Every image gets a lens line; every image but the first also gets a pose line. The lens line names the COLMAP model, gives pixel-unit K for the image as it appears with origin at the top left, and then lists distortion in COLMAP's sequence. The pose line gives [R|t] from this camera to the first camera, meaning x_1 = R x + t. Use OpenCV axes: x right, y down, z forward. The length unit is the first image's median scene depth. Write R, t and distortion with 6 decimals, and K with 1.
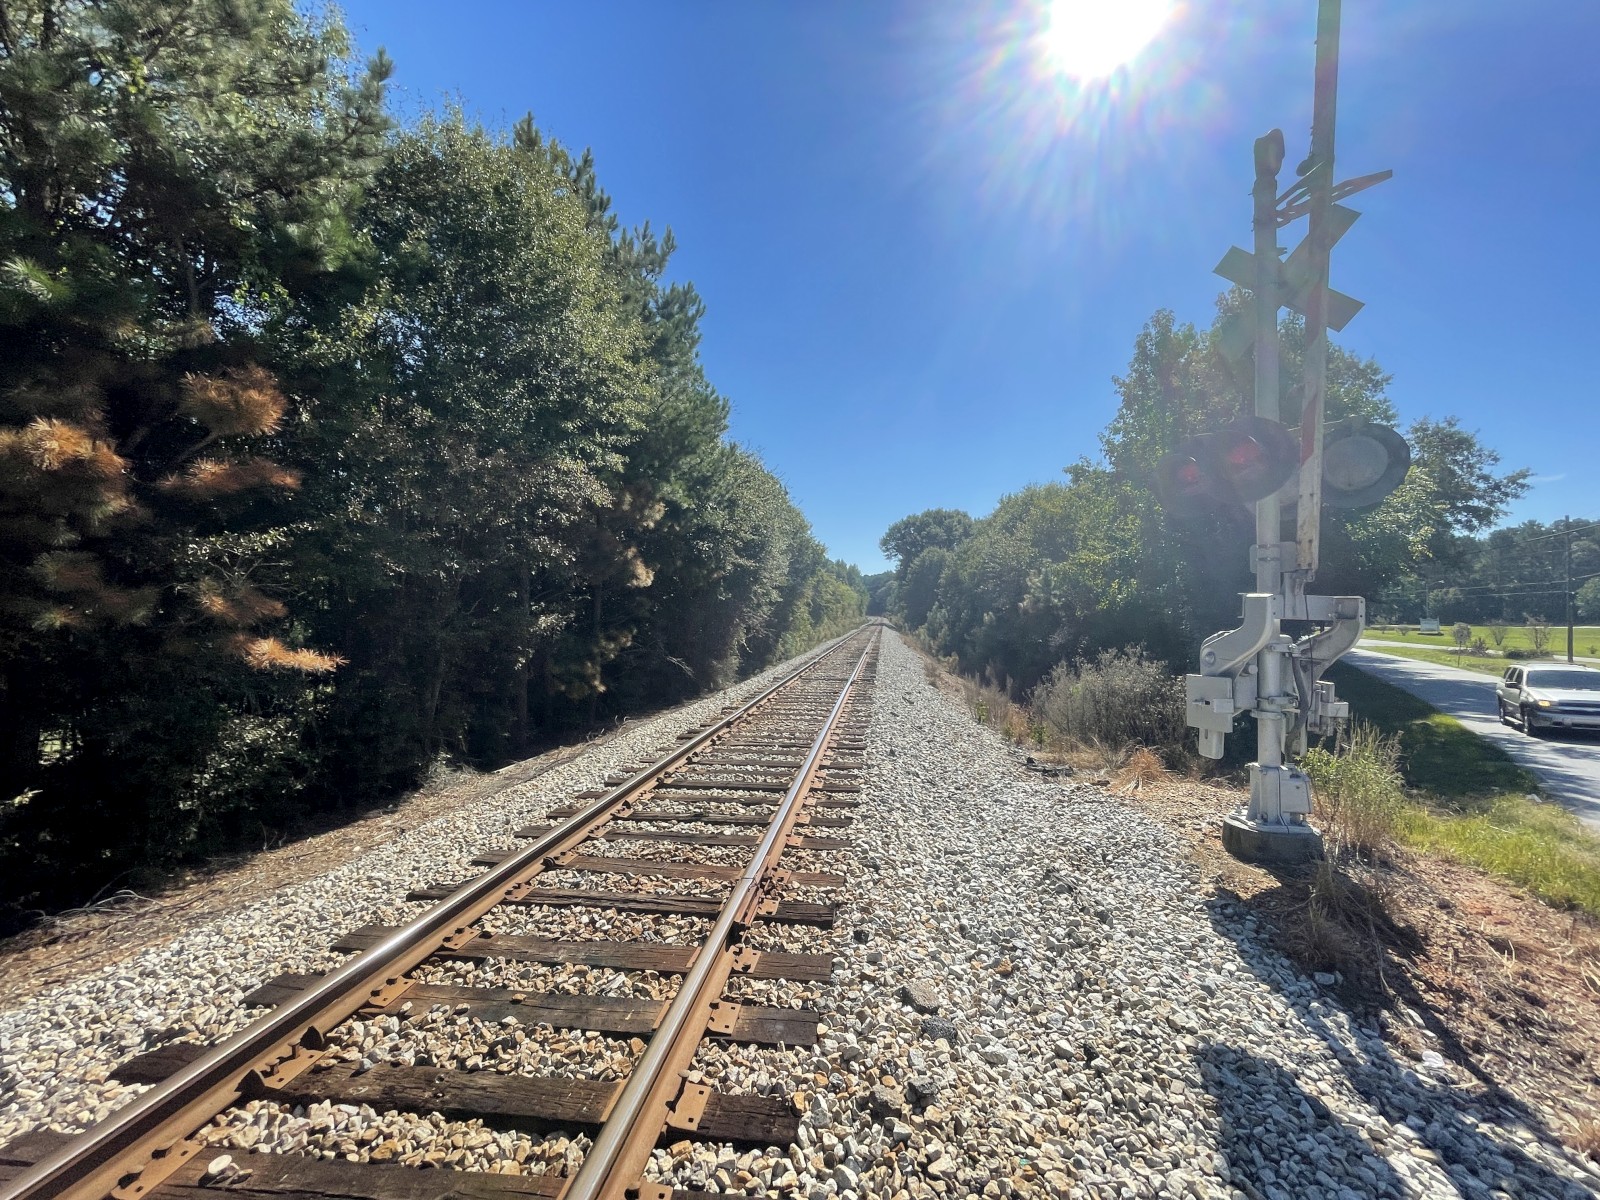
lens RADIAL K [[643.8, 0, 803.6], [0, 643.8, 601.7], [0, 0, 1]] dist [-0.004632, -0.000417]
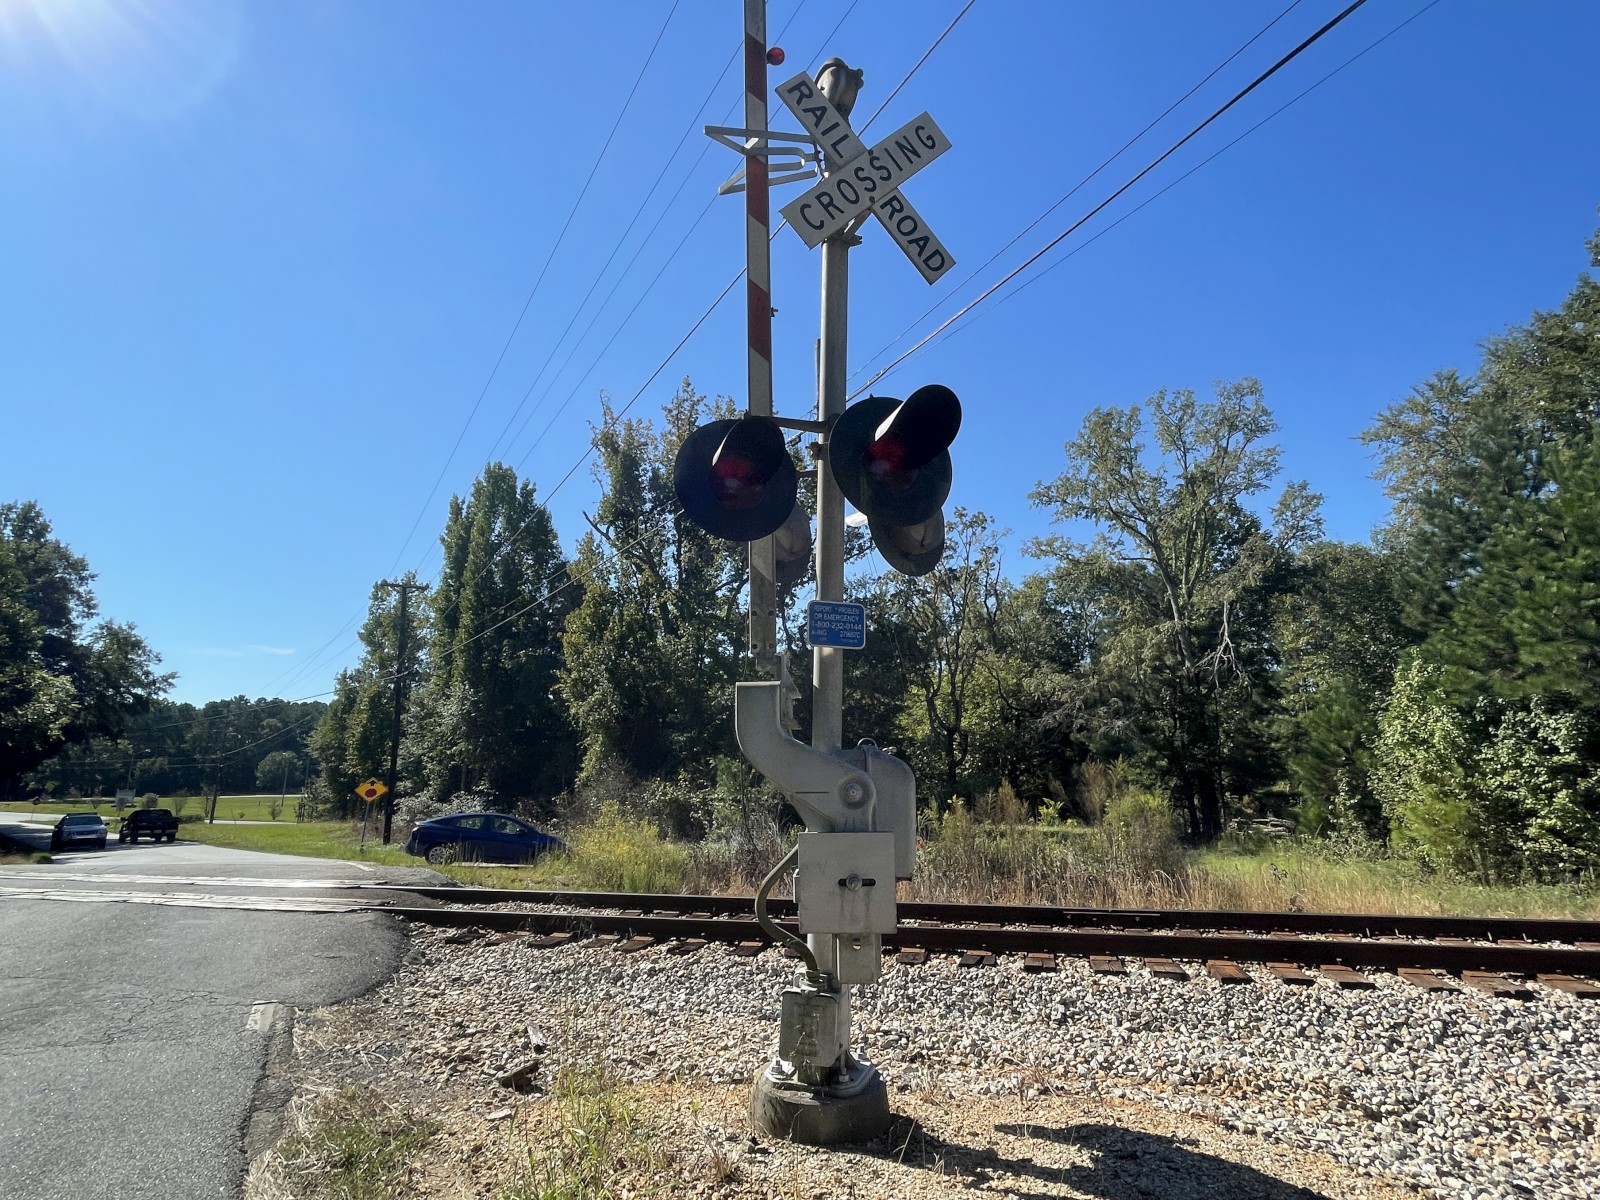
lens RADIAL K [[801.8, 0, 805.1], [0, 801.8, 595.9], [0, 0, 1]] dist [-0.003100, 0.000121]
pose [[0.127704, 0.223302, 0.966348, -0.916260], [-0.011942, 0.974601, -0.223631, -0.007163], [-0.991740, 0.017019, 0.127127, -1.336523]]
